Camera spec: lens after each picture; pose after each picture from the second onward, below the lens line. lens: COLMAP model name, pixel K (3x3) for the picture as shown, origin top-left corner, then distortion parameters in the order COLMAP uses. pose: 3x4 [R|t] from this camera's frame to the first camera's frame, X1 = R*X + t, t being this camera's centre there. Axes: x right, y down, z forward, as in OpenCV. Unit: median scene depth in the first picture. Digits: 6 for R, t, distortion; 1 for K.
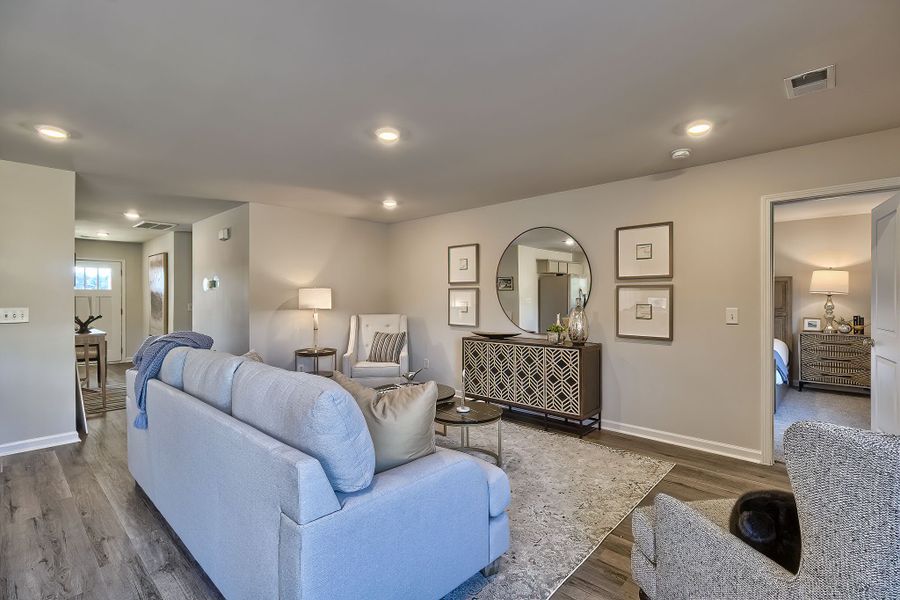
lens RADIAL K [[408.2, 0, 476.2], [0, 408.2, 298.7], [0, 0, 1]] dist [0.012564, 0.000231]
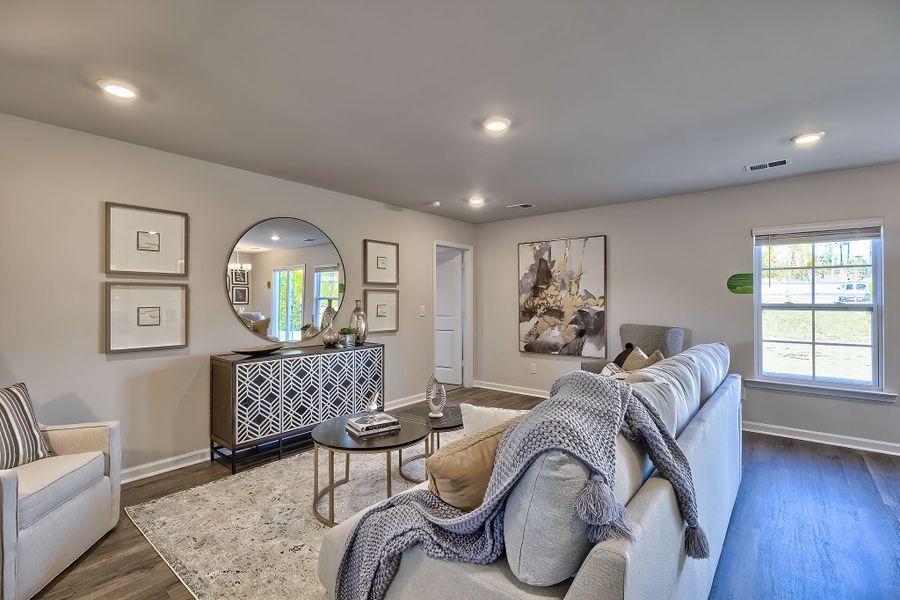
lens RADIAL K [[424.8, 0, 481.1], [0, 424.8, 296.8], [0, 0, 1]] dist [0.044562, 0.000050]
pose [[-0.062771, 0.006079, 0.998009, -0.803375], [0.003250, 0.999977, -0.005886, -0.002561], [-0.998023, 0.002874, -0.062790, 0.699501]]
